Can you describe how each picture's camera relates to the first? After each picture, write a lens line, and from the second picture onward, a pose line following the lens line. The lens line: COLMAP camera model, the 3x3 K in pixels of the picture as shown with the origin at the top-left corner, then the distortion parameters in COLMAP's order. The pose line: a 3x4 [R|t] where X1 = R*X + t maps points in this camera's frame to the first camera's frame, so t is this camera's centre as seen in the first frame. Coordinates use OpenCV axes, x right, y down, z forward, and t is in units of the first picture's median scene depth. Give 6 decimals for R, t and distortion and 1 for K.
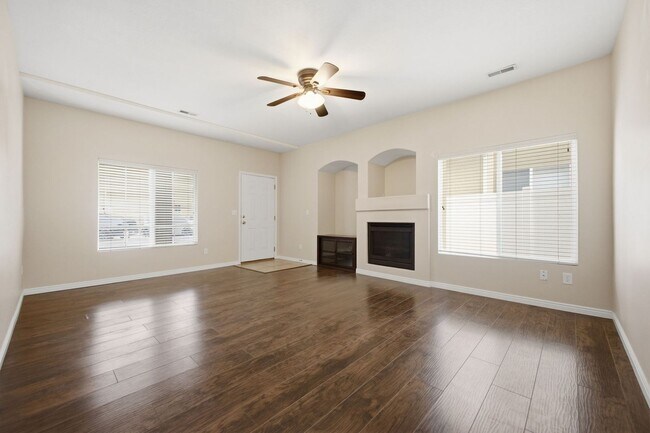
lens RADIAL K [[256.4, 0, 325.7], [0, 256.4, 214.8], [0, 0, 1]] dist [0.017018, -0.000013]
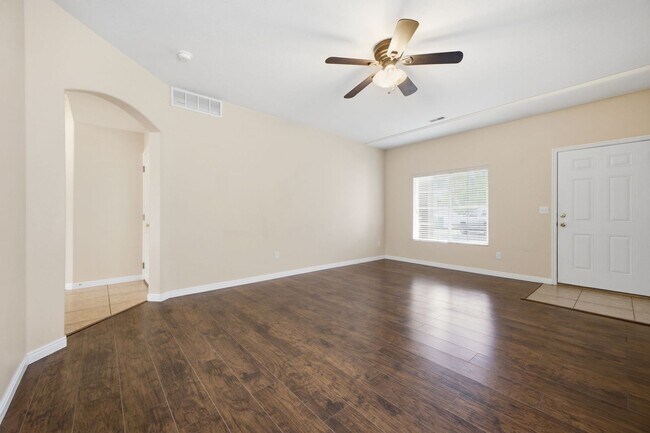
lens RADIAL K [[256.4, 0, 325.7], [0, 256.4, 214.8], [0, 0, 1]] dist [0.017018, -0.000013]
pose [[-0.090367, 0.001173, -0.995908, 0.984363], [0.007006, 0.999975, 0.000542, 0.000228], [0.995884, -0.006928, -0.090373, 1.078242]]
